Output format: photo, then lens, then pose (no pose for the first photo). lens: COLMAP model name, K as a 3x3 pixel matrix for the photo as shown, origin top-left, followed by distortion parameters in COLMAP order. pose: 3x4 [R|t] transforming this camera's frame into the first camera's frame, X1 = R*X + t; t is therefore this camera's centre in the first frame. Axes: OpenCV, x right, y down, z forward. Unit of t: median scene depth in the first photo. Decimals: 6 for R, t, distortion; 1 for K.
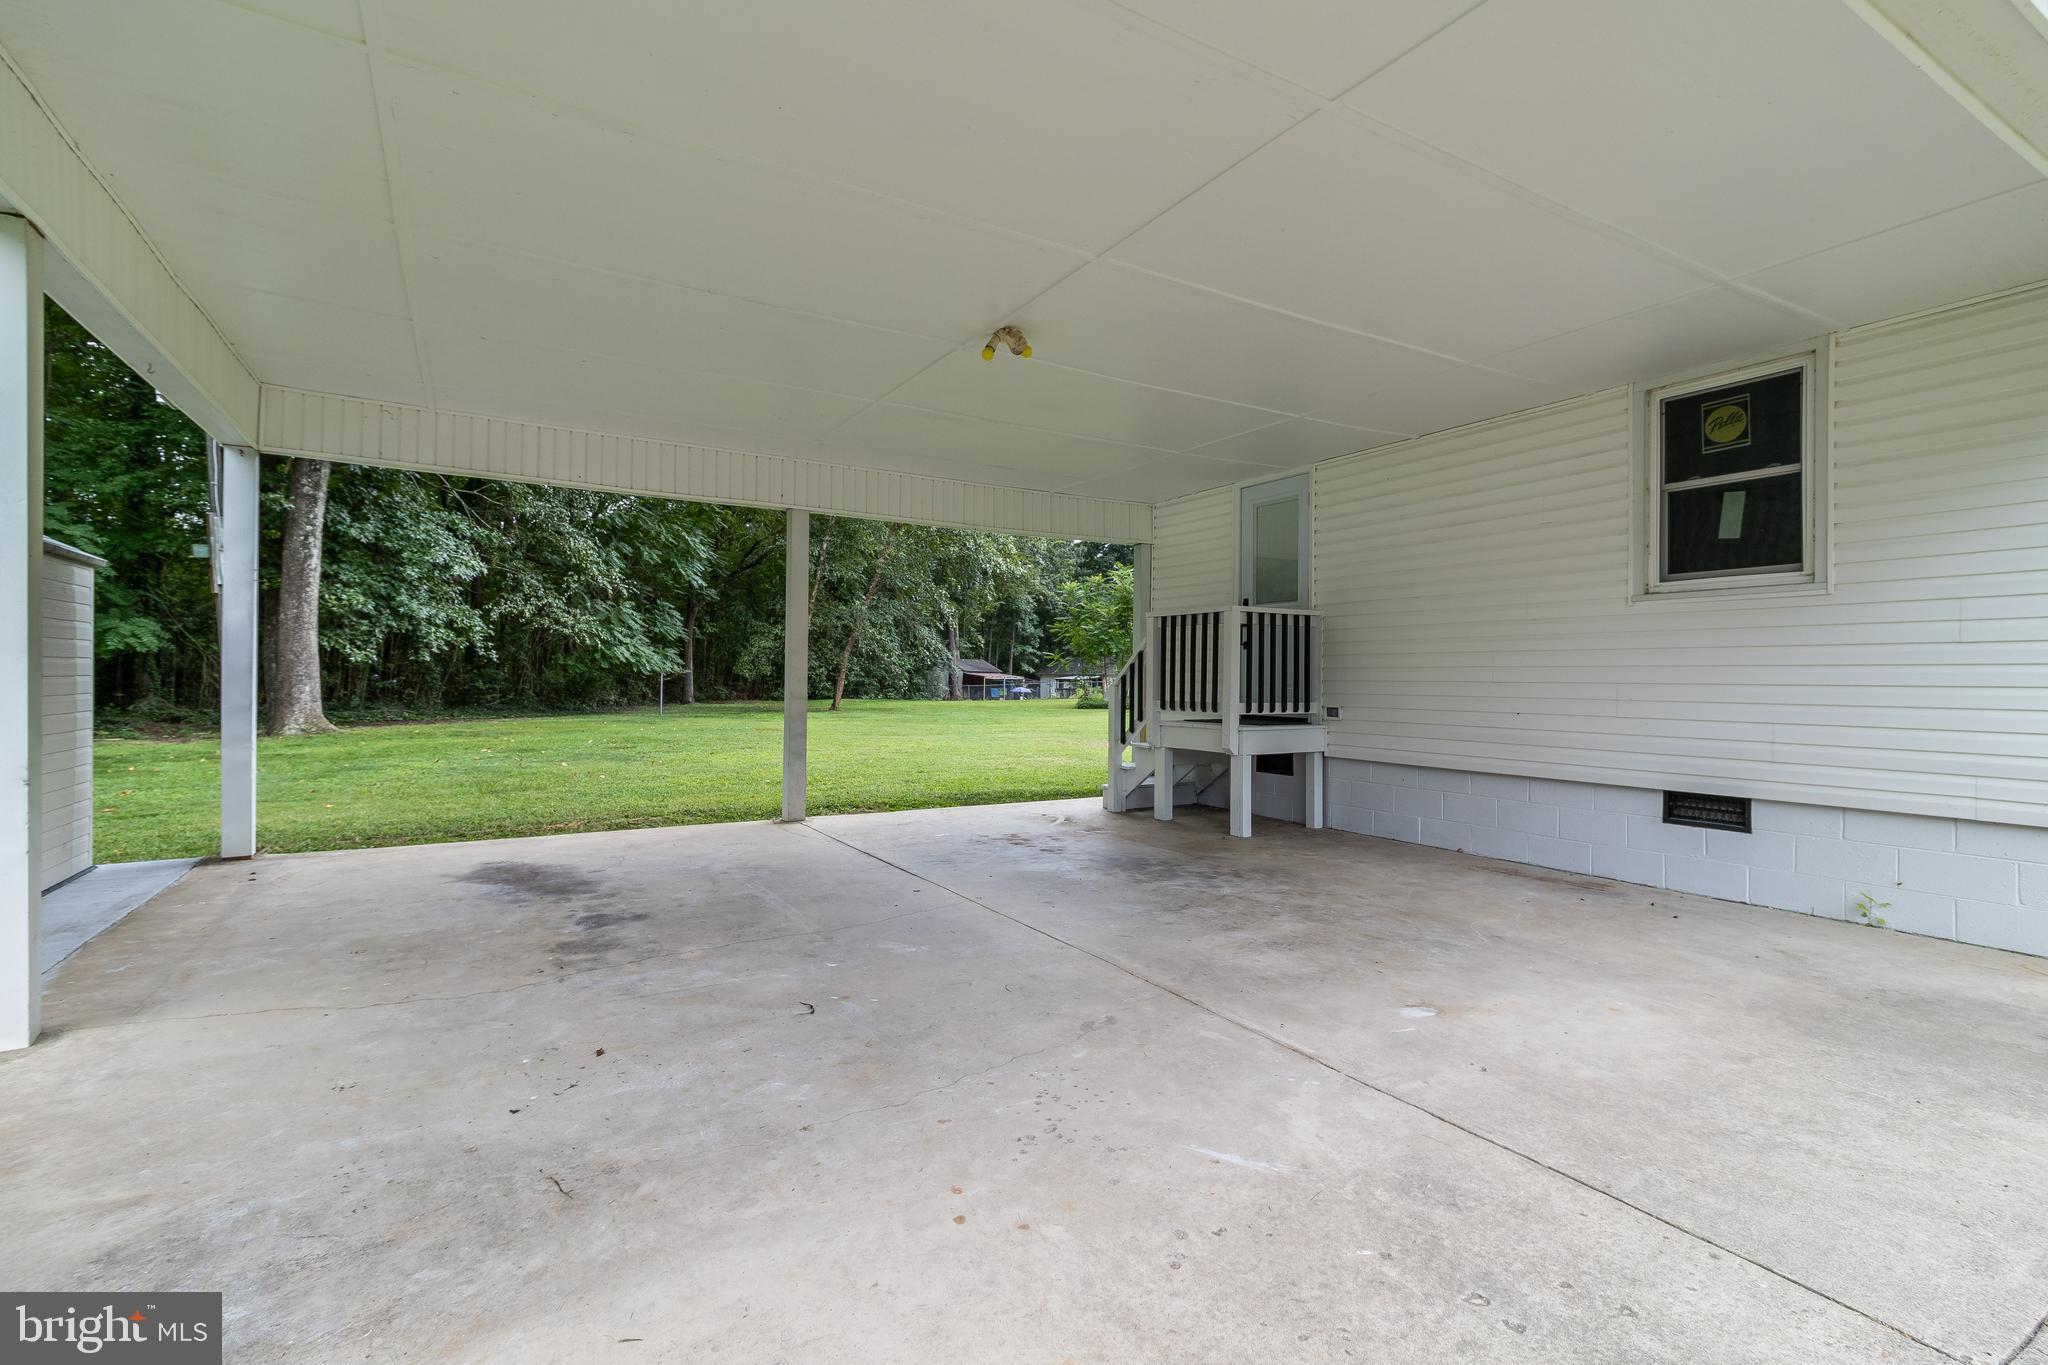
lens RADIAL K [[941.9, 0, 1024.0], [0, 941.9, 682.5], [0, 0, 1]] dist [-0.001594, -0.000142]
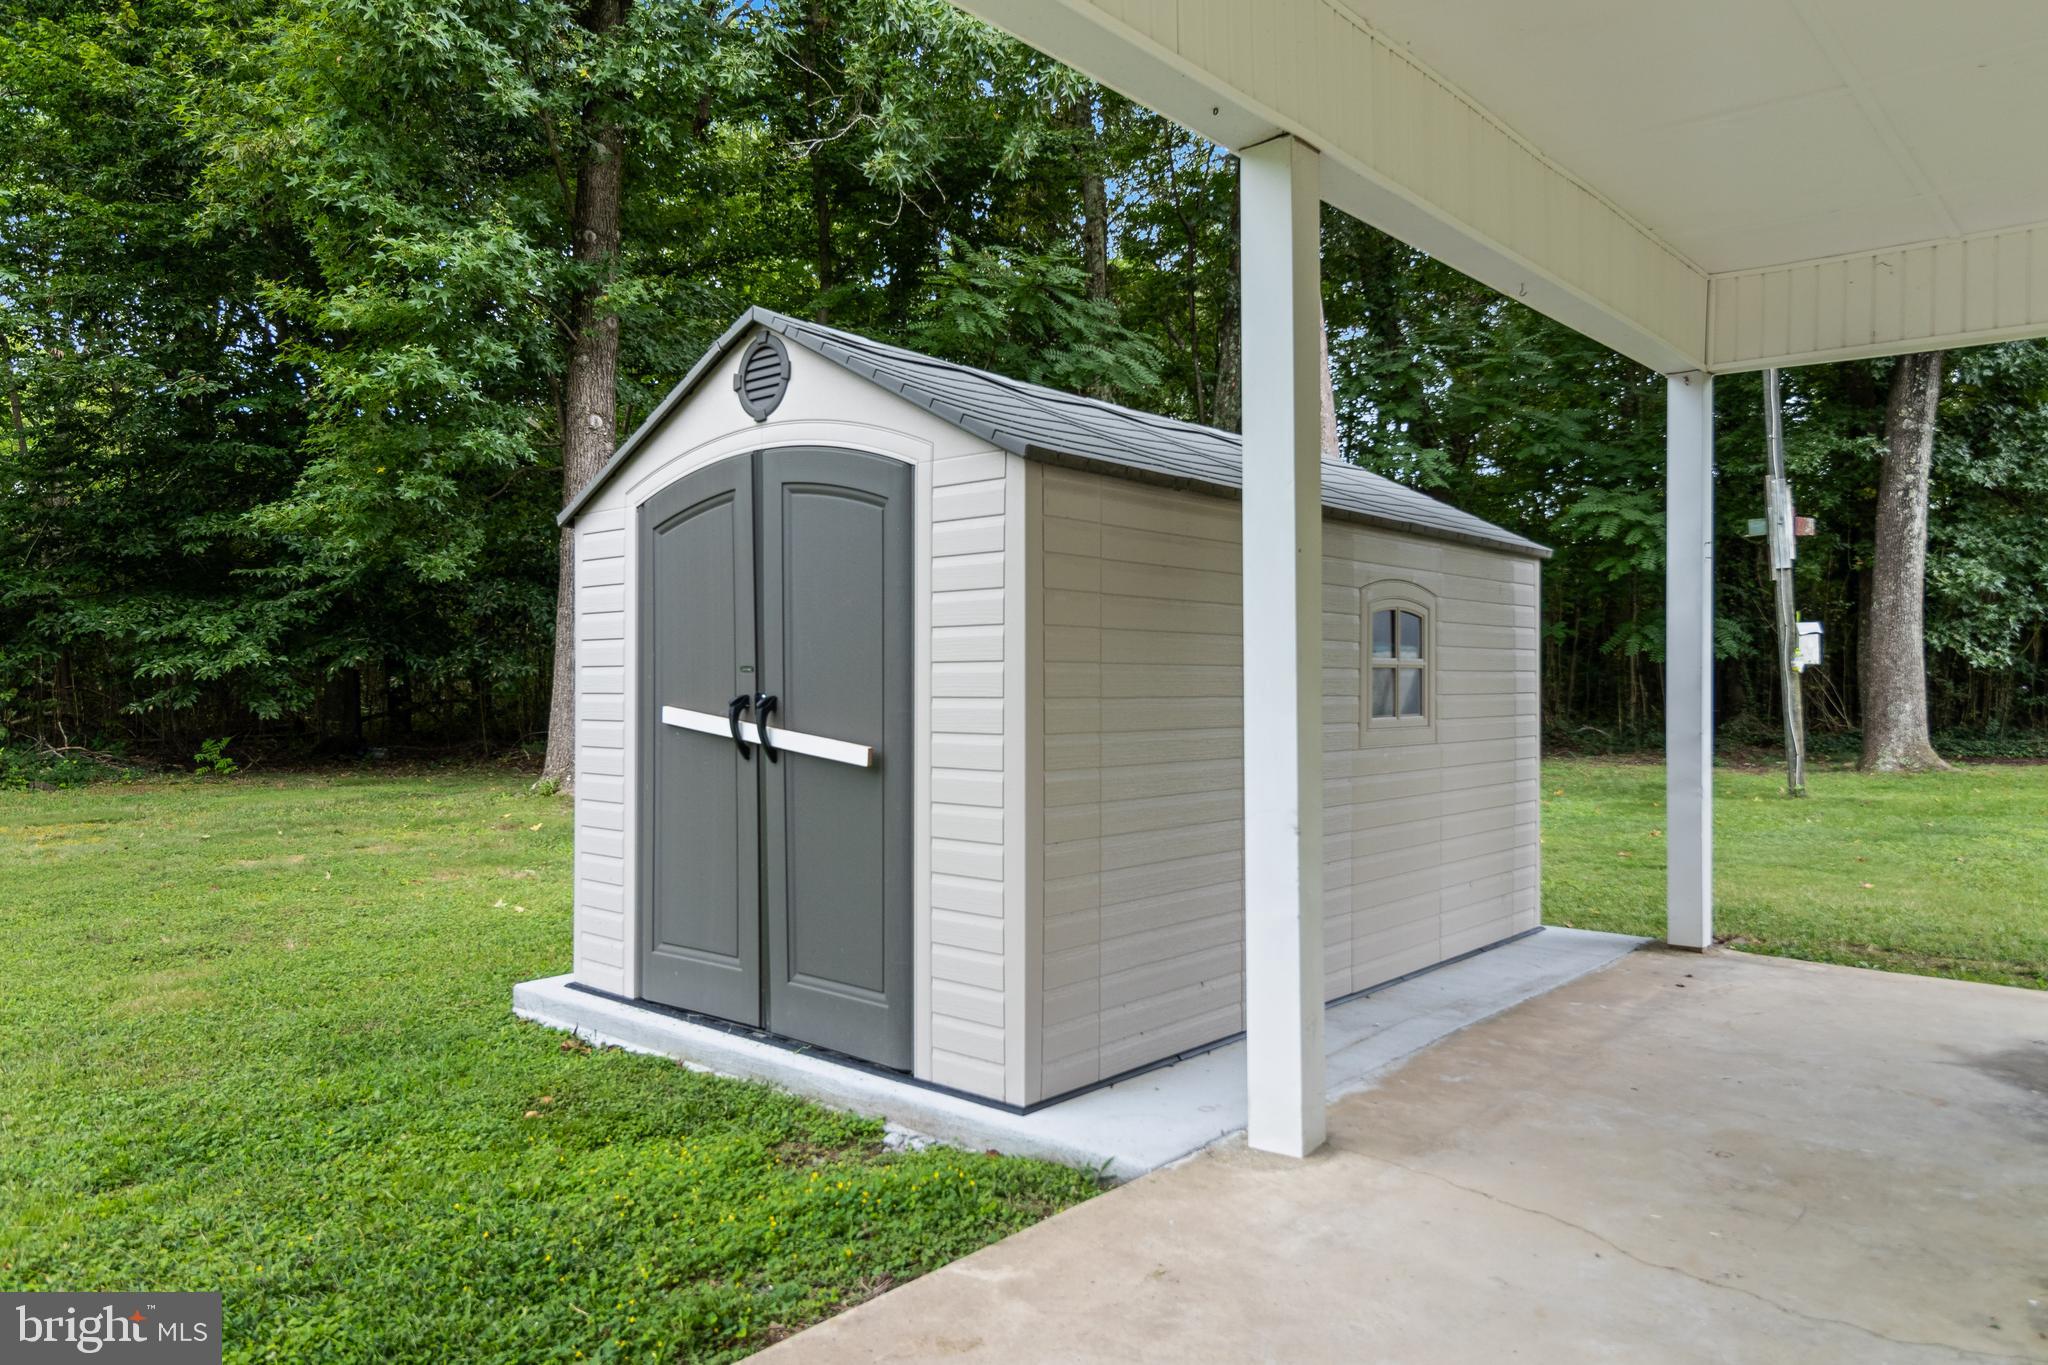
lens RADIAL K [[1367.0, 0, 1024.0], [0, 1367.0, 682.5], [0, 0, 1]] dist [-0.001453, 0.000079]
pose [[0.314614, -0.004151, -0.949210, -0.005866], [-0.005604, 0.999965, -0.006231, -0.004248], [0.949203, 0.007280, 0.314580, 0.138560]]
